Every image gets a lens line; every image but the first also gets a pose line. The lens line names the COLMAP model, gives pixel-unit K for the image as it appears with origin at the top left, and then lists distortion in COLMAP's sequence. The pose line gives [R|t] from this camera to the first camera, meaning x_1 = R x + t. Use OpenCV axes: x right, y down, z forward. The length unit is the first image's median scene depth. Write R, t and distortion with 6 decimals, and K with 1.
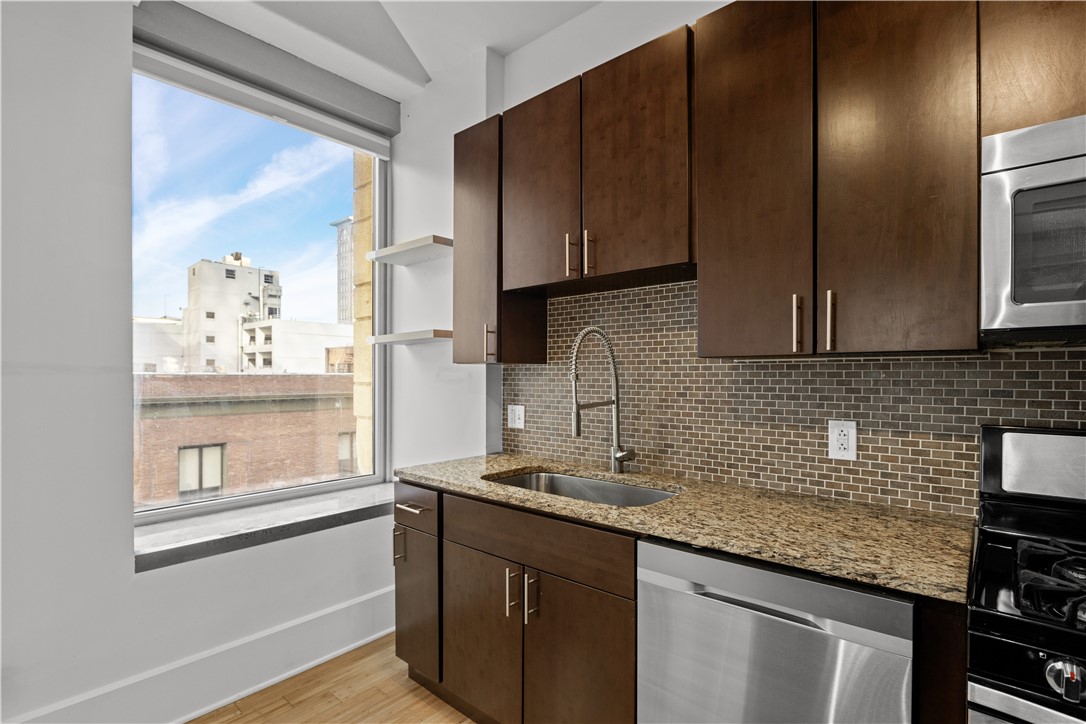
lens RADIAL K [[517.8, 0, 550.8], [0, 517.8, 378.7], [0, 0, 1]] dist [-0.008079, 0.000490]
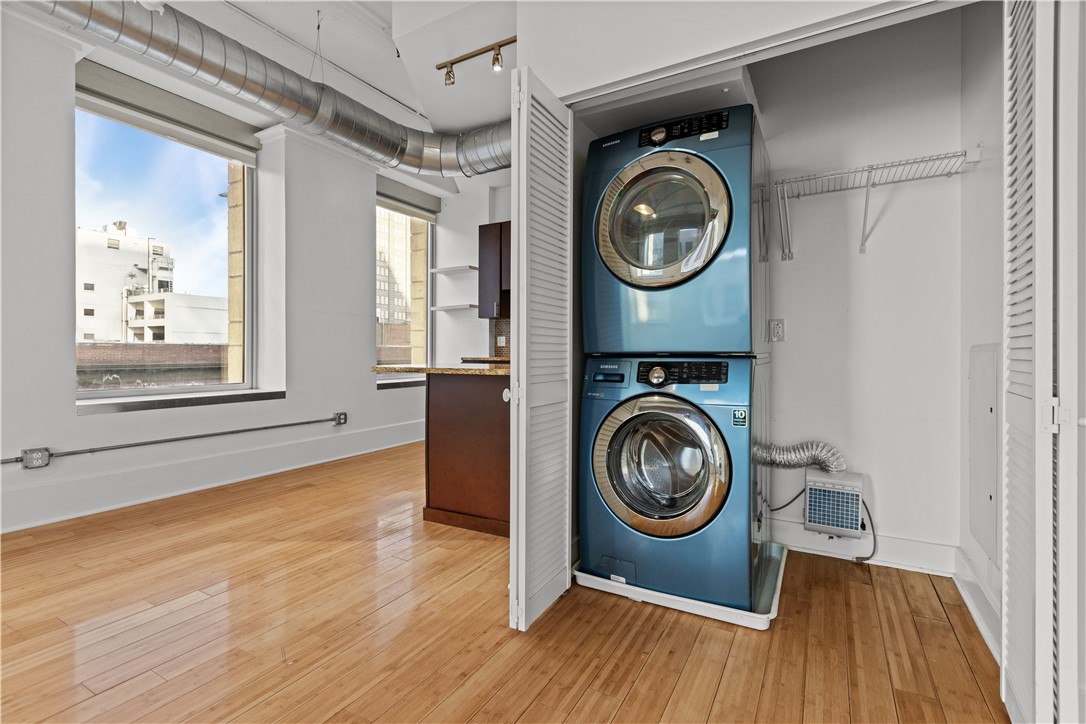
lens RADIAL K [[492.9, 0, 547.8], [0, 492.9, 353.4], [0, 0, 1]] dist [0.001412, -0.001267]
pose [[0.980800, -0.001485, 0.195009, -0.393454], [0.002501, 0.999985, -0.004964, 0.184270], [-0.194999, 0.005356, 0.980789, -1.665651]]
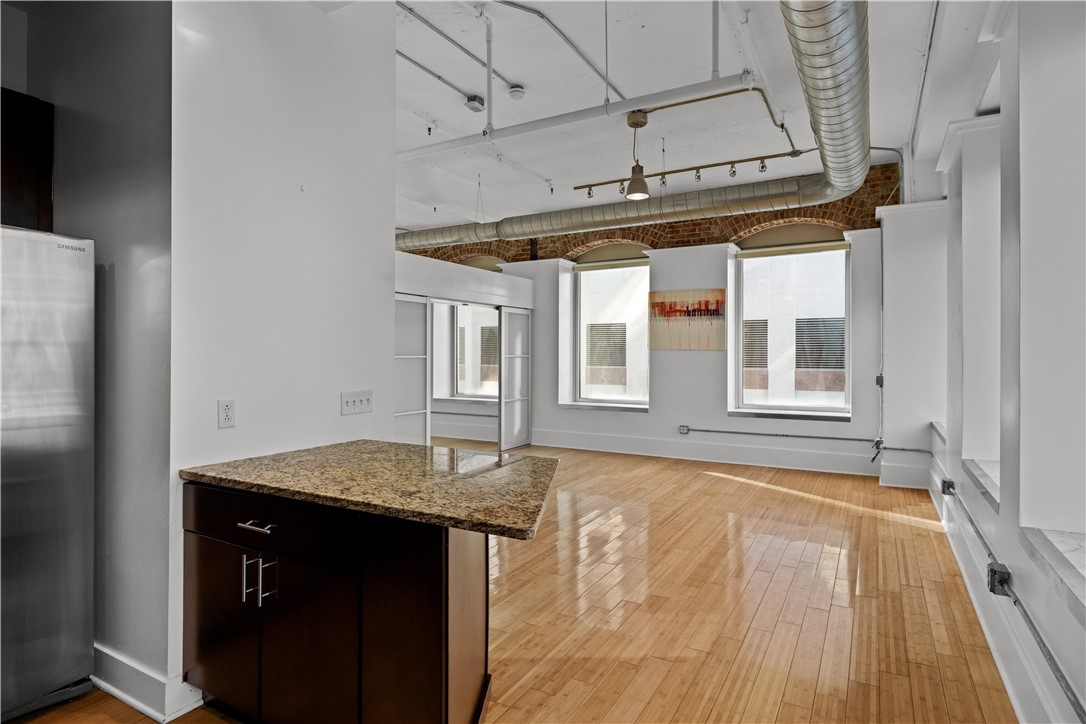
lens RADIAL K [[581.0, 0, 546.9], [0, 581.0, 353.3], [0, 0, 1]] dist [-0.003727, 0.001105]
pose [[-0.981214, -0.004312, -0.192872, -0.355202], [-0.005421, 0.999972, 0.005223, -0.013724], [0.192844, 0.006171, -0.981210, 1.012603]]
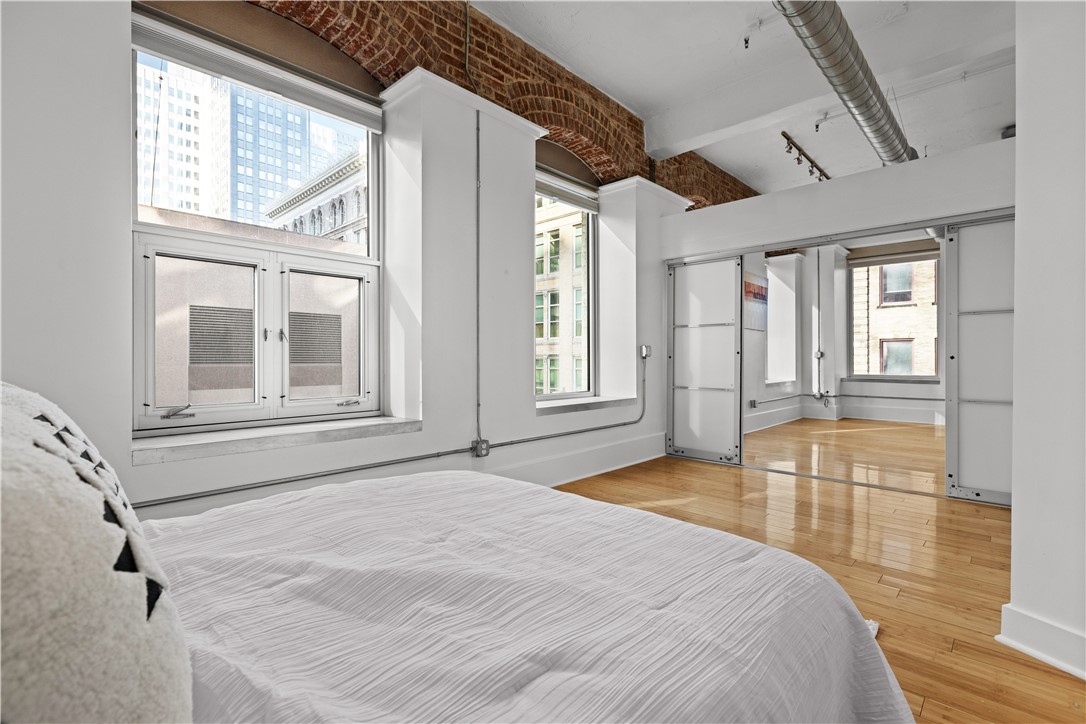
lens RADIAL K [[492.9, 0, 546.3], [0, 492.9, 358.7], [0, 0, 1]] dist [0.001412, -0.001267]
pose [[-0.047310, -0.005467, -0.998865, 1.520677], [-0.008083, 0.999954, -0.005090, 0.210646], [0.998848, 0.007833, -0.047352, -3.769463]]
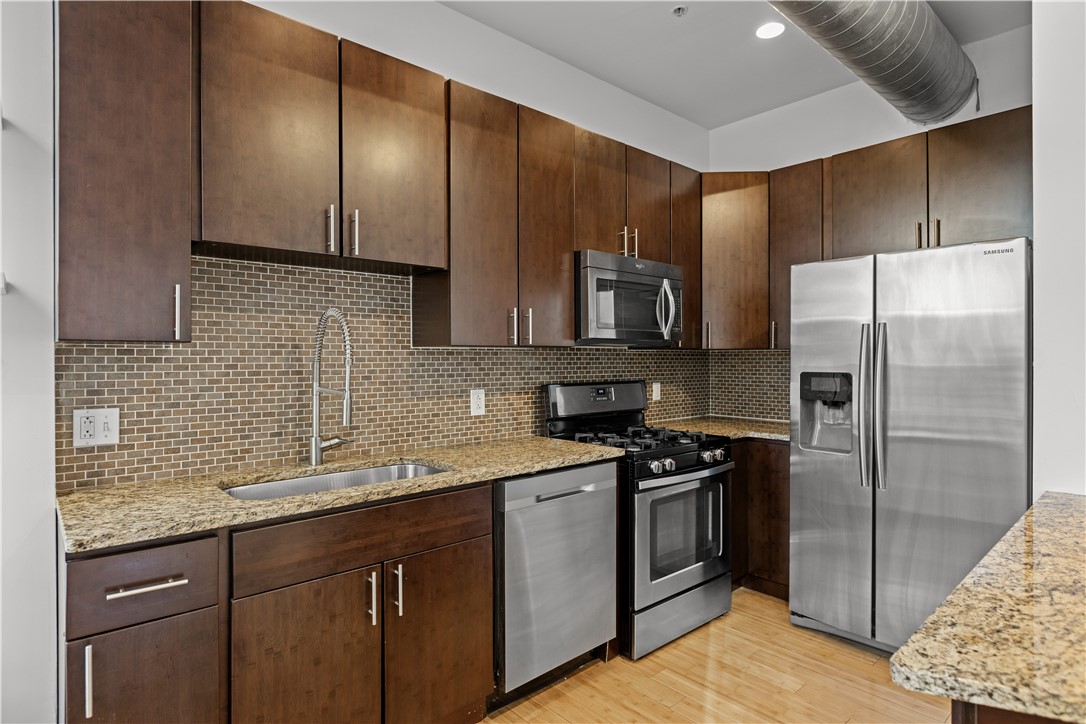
lens RADIAL K [[581.0, 0, 548.3], [0, 581.0, 359.6], [0, 0, 1]] dist [-0.003727, 0.001105]
pose [[0.125920, -0.001883, 0.992039, -0.901860], [0.011286, 0.999936, 0.000465, -0.003362], [-0.991976, 0.011138, 0.125934, 0.480875]]
